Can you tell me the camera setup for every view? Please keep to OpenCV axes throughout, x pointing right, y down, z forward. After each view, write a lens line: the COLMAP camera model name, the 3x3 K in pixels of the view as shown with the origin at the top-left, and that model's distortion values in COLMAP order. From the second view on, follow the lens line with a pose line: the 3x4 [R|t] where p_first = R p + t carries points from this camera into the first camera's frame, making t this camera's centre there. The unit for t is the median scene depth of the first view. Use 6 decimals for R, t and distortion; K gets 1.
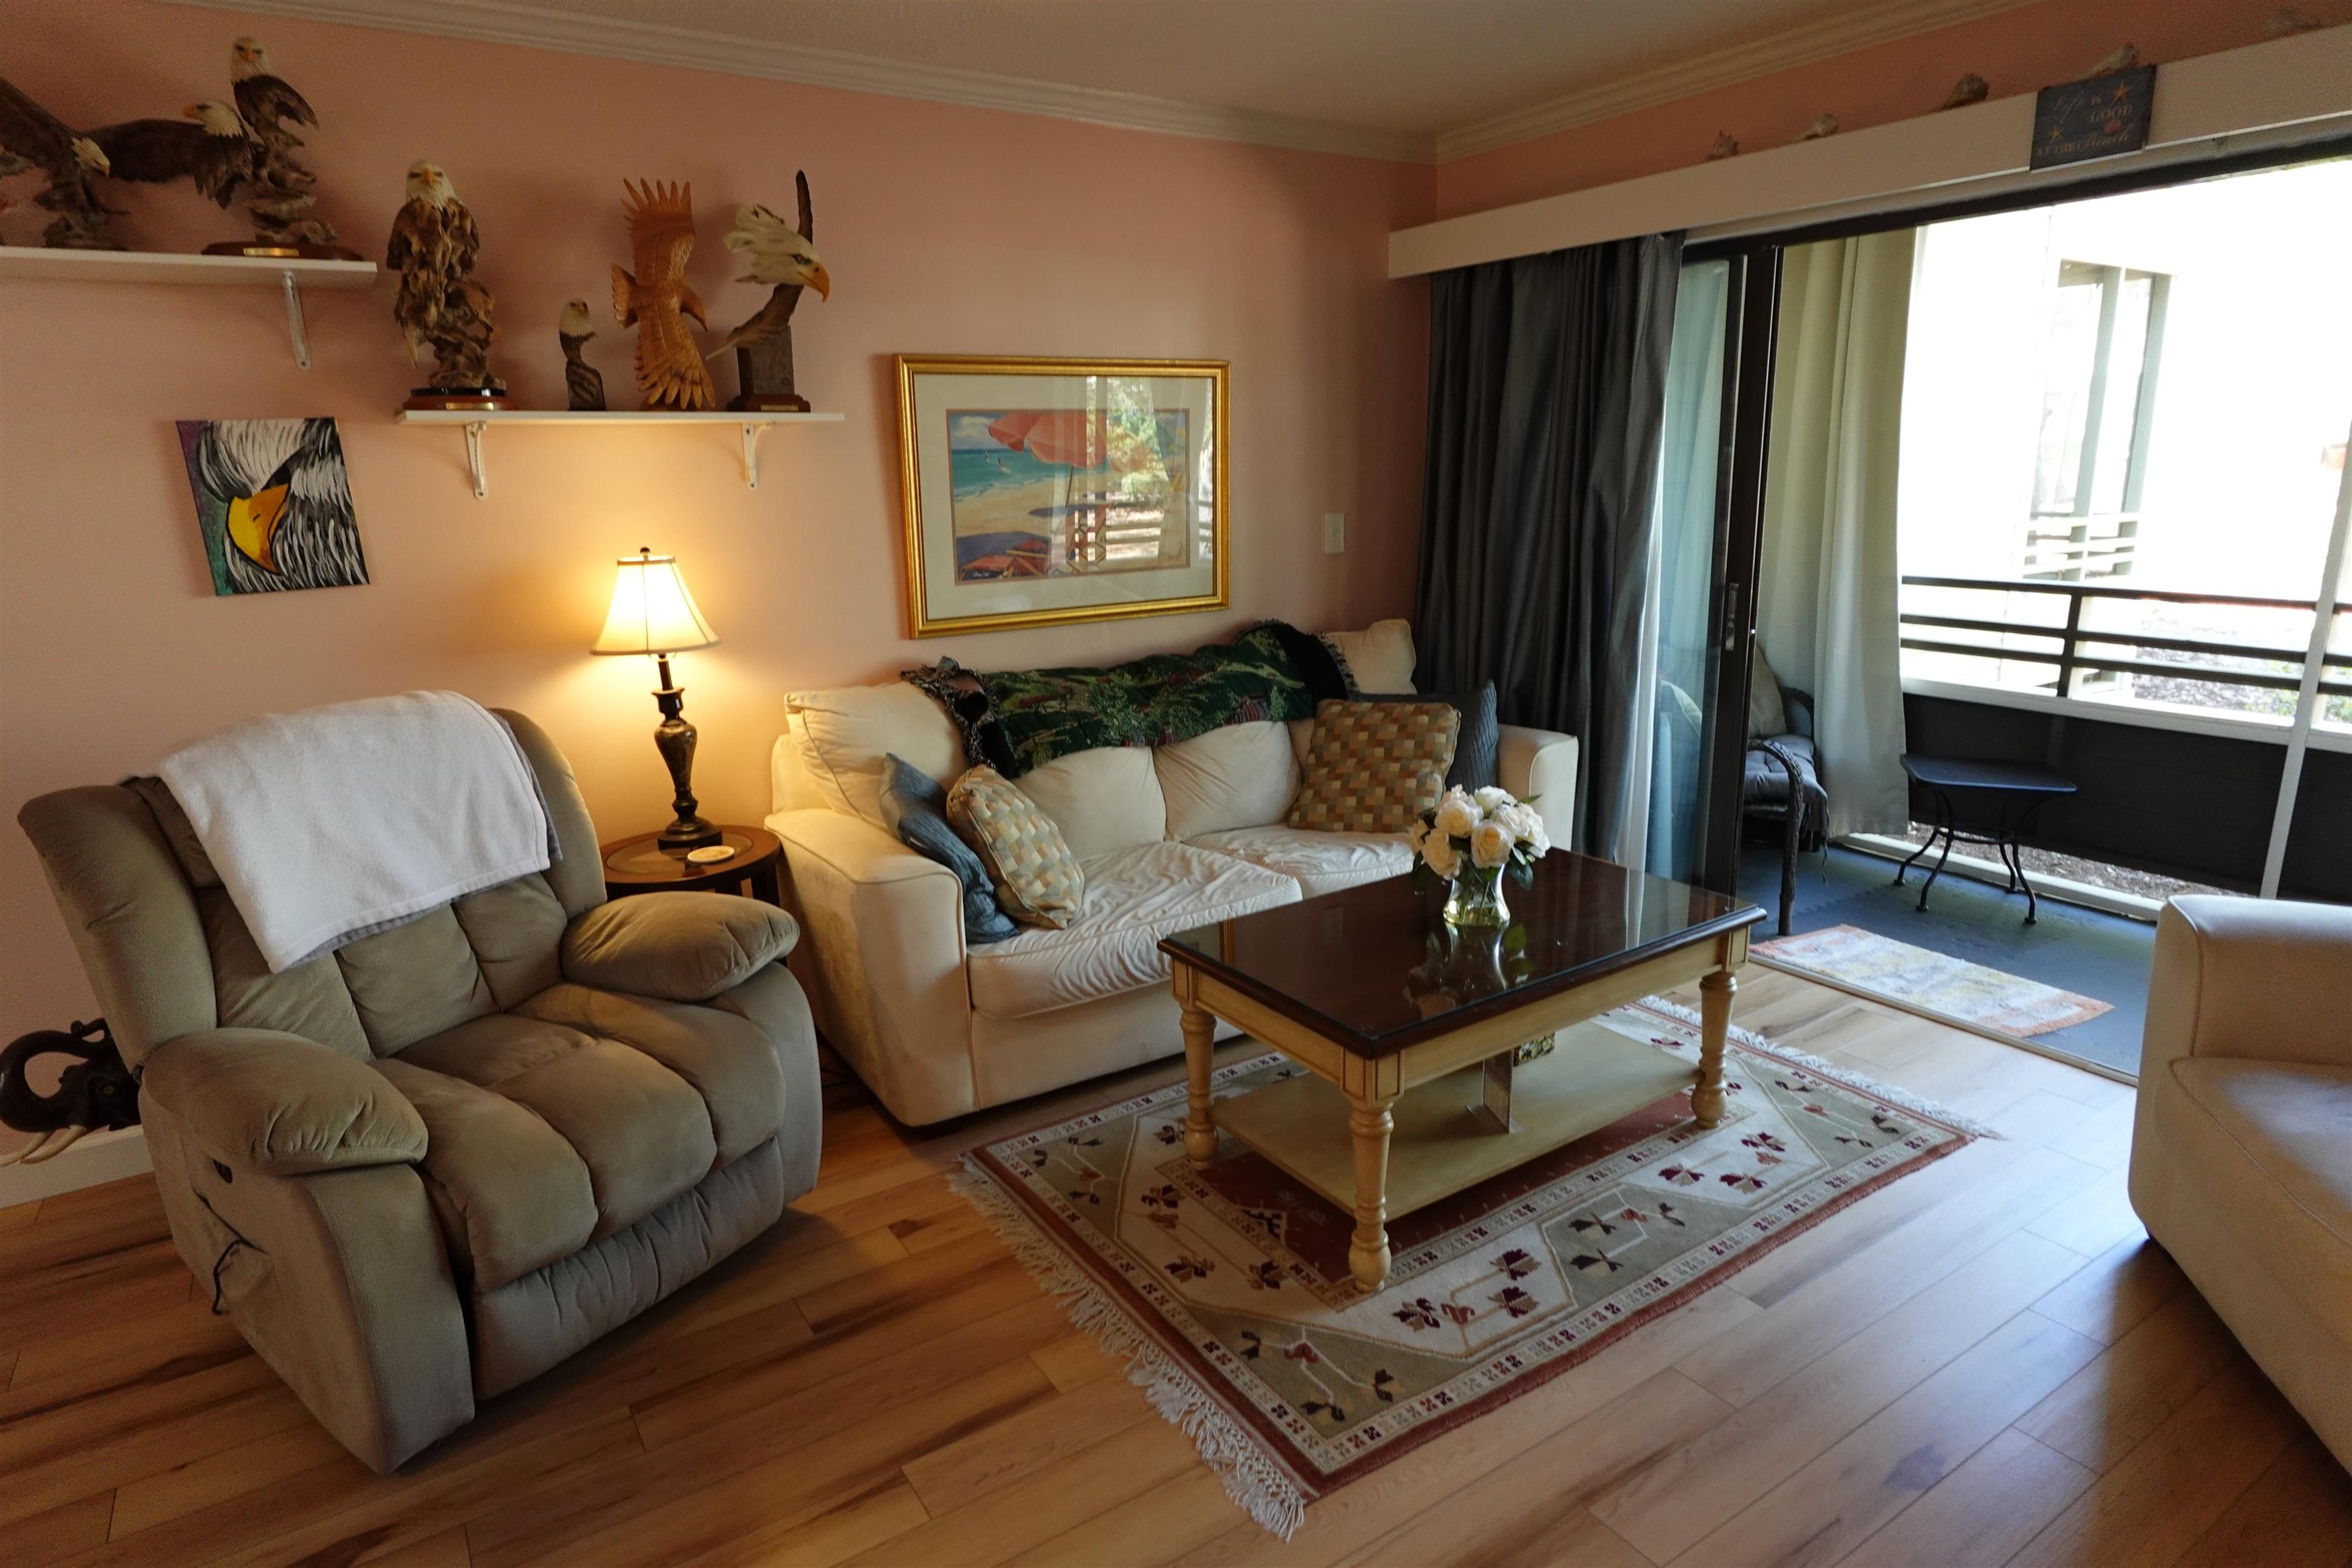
lens RADIAL K [[1345.2, 0, 1237.2], [0, 1345.2, 786.0], [0, 0, 1]] dist [-0.003918, 0.000682]
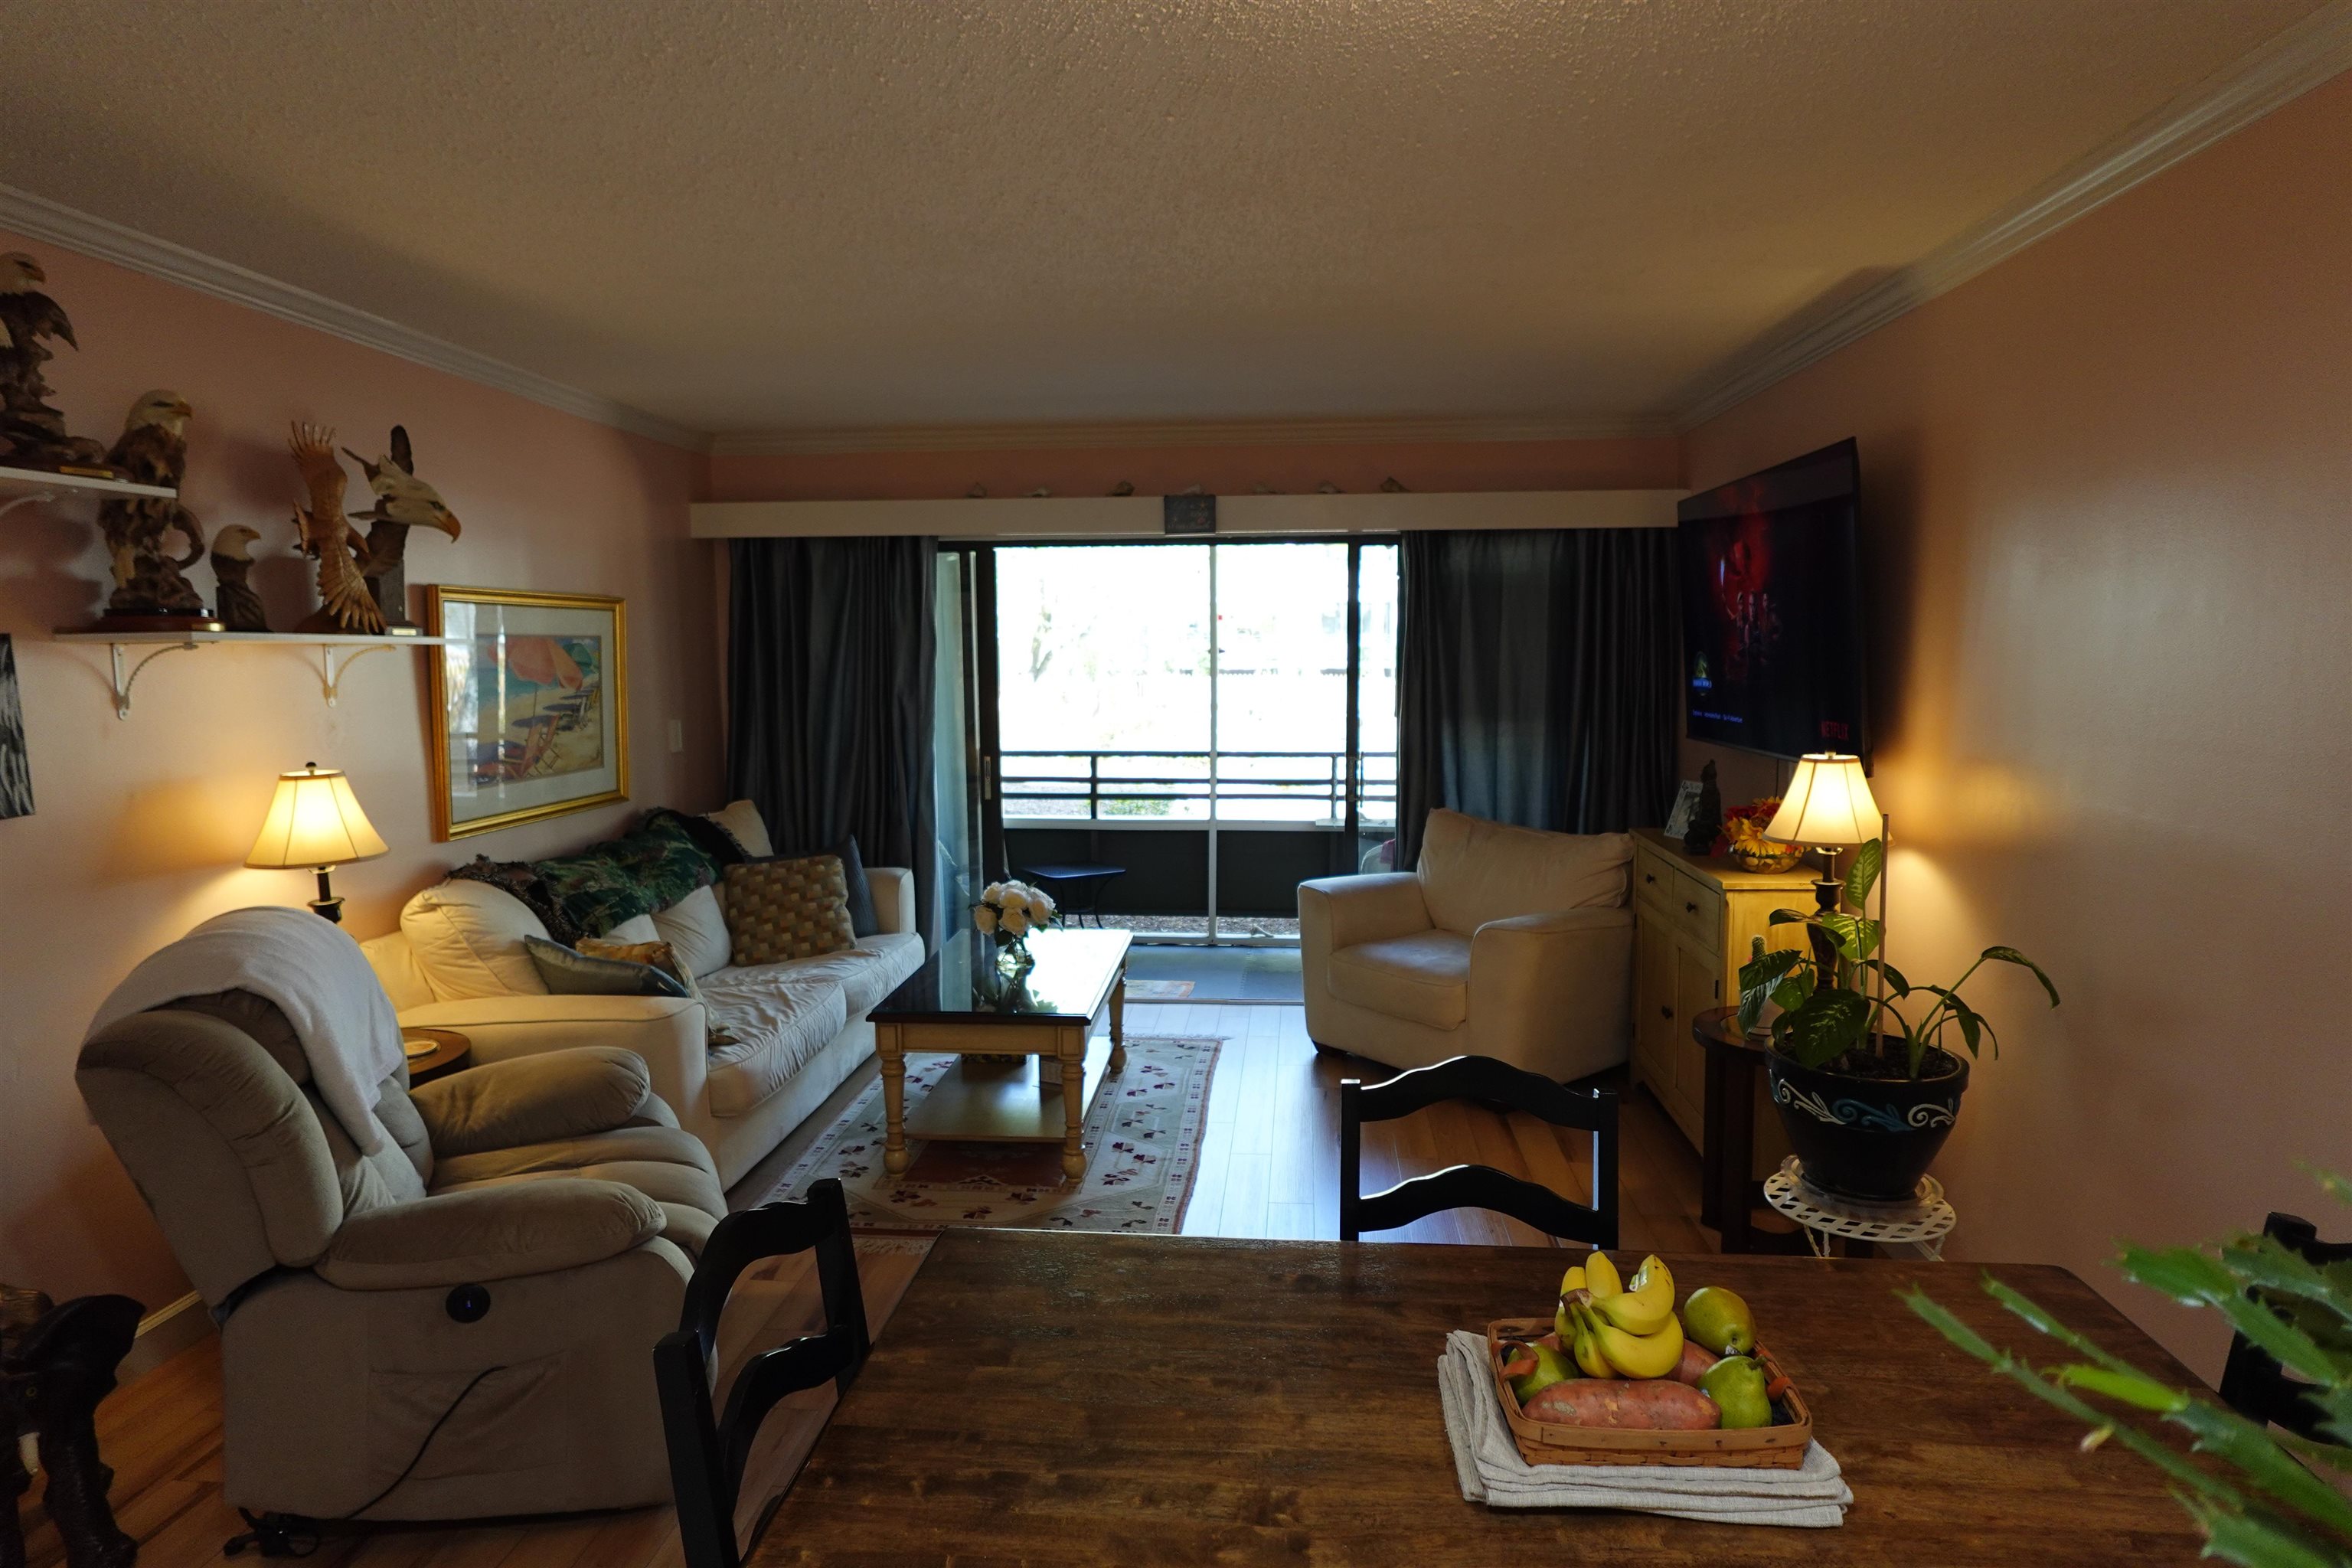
lens RADIAL K [[1459.8, 0, 1176.0], [0, 1459.8, 784.0], [0, 0, 1]] dist [-0.001989, 0.003787]
pose [[0.593392, -0.058964, 0.802751, -0.838577], [0.185485, 0.980489, -0.065090, 0.029404], [-0.783251, 0.187522, 0.592751, -0.152672]]
